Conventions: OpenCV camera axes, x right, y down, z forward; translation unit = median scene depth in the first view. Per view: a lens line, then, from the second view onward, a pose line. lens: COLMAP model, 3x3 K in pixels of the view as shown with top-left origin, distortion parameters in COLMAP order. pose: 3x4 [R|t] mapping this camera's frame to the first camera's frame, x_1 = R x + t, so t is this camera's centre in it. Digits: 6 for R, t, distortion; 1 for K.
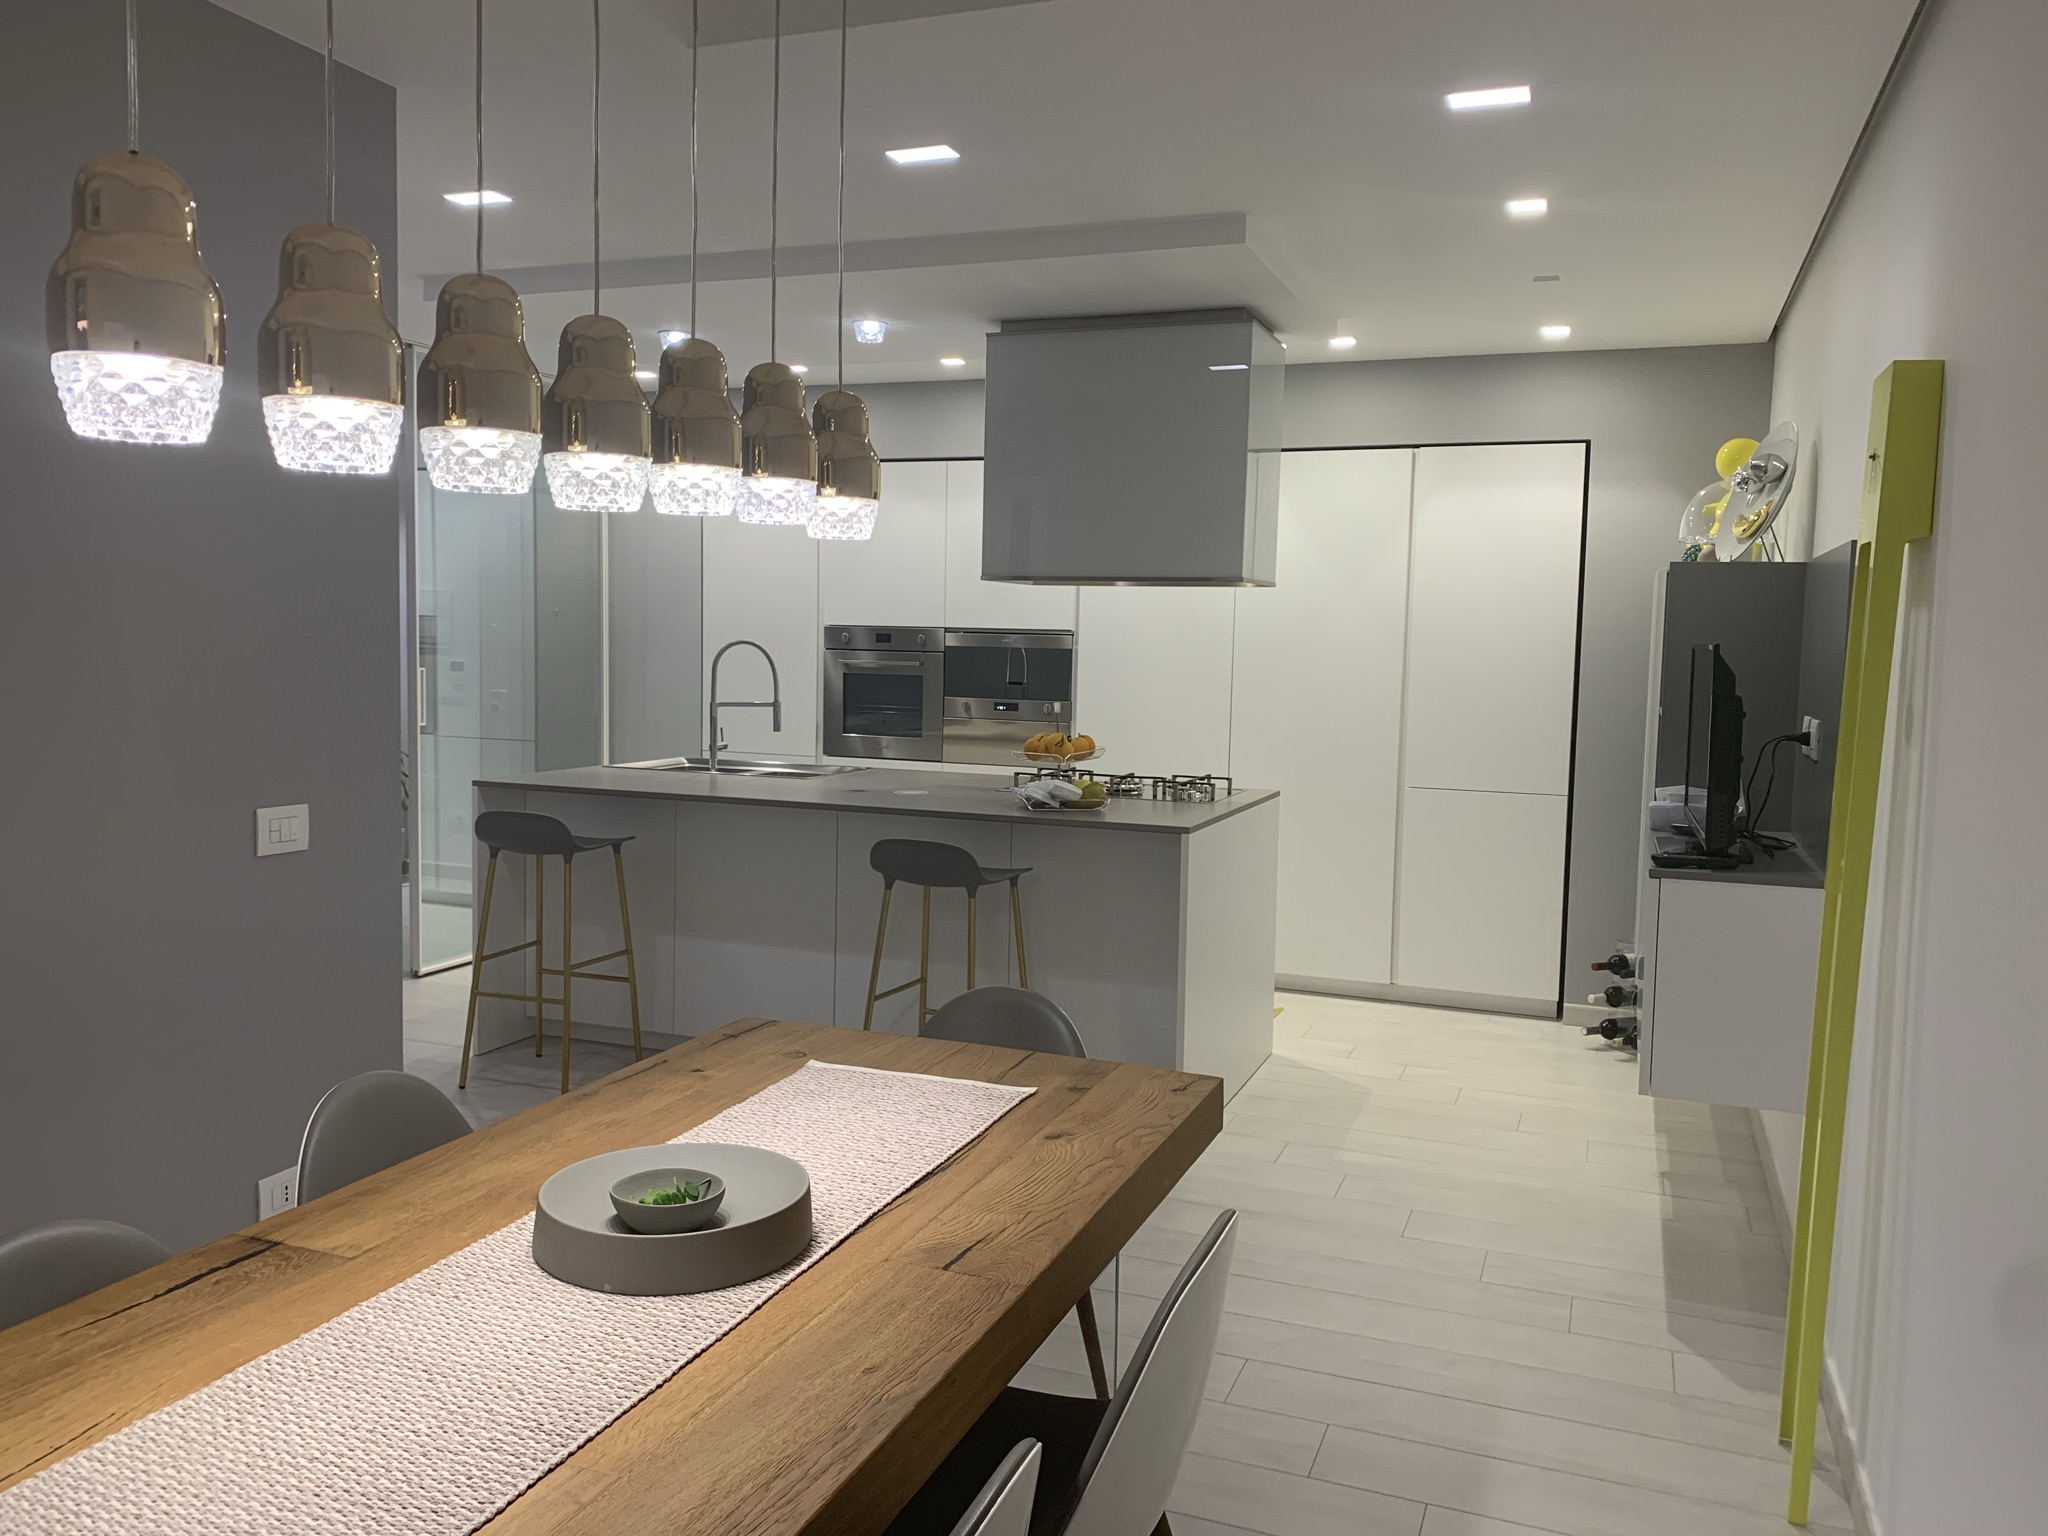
lens RADIAL K [[1552.1, 0, 1024.0], [0, 1552.1, 768.0], [0, 0, 1]] dist [0.006042, 0.001600]
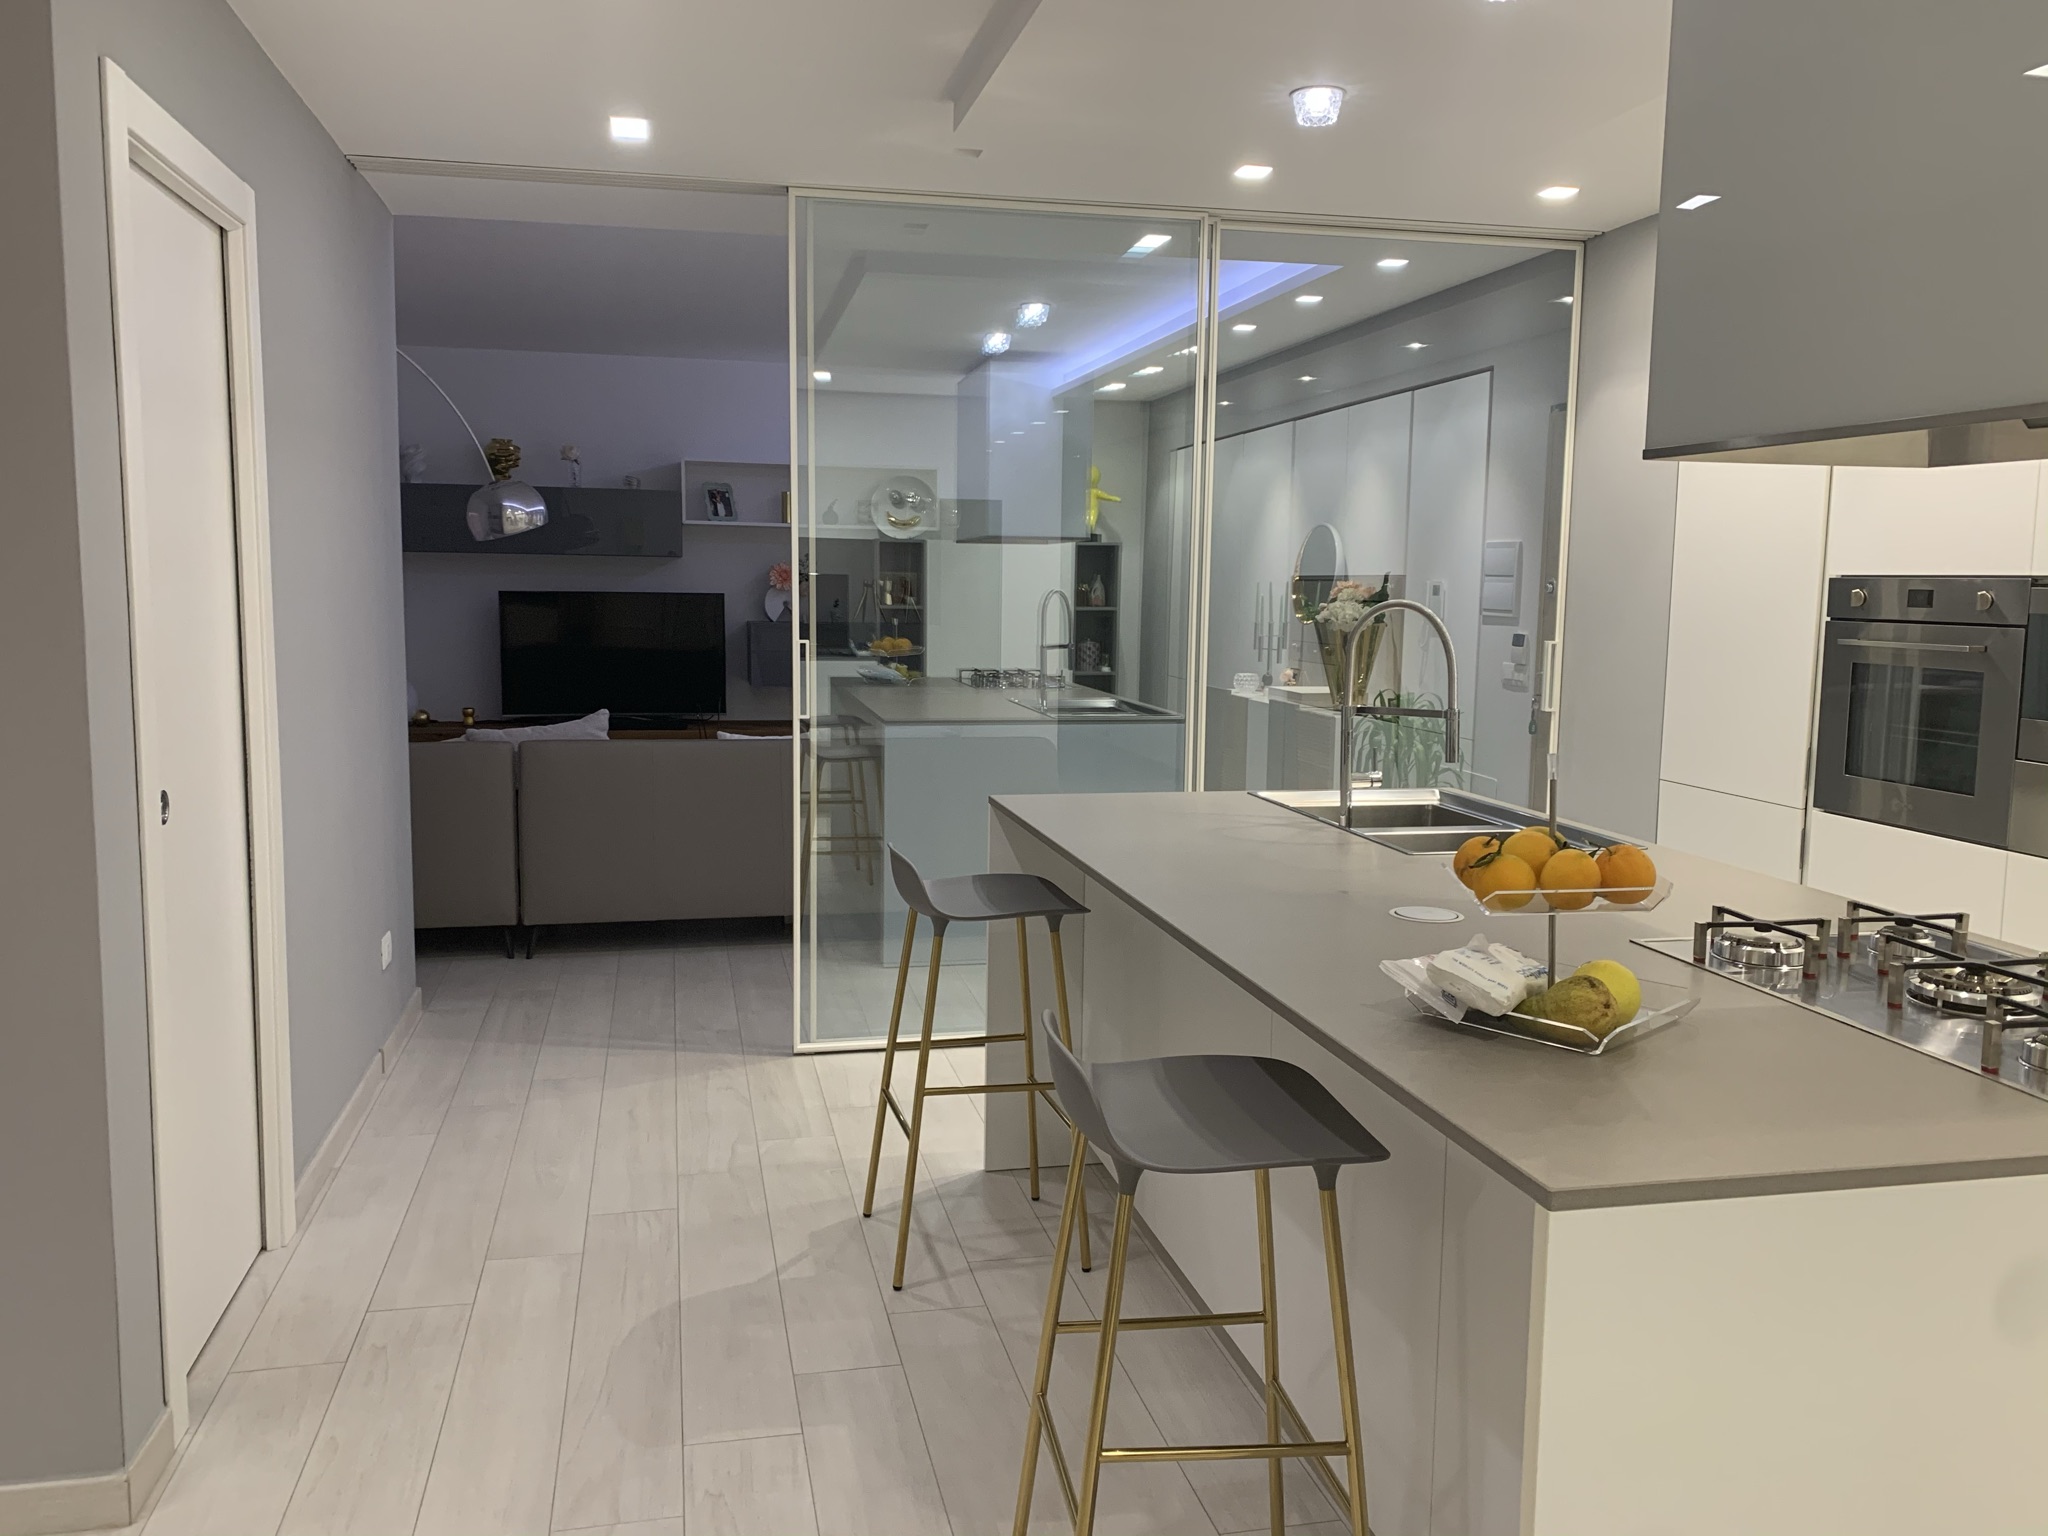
lens RADIAL K [[1552.1, 0, 1024.0], [0, 1552.1, 768.0], [0, 0, 1]] dist [0.006042, 0.001600]
pose [[0.546507, 0.085569, -0.833072, 0.187946], [-0.070285, 0.995943, 0.056190, -0.035063], [0.834500, 0.027844, 0.550304, 0.460049]]
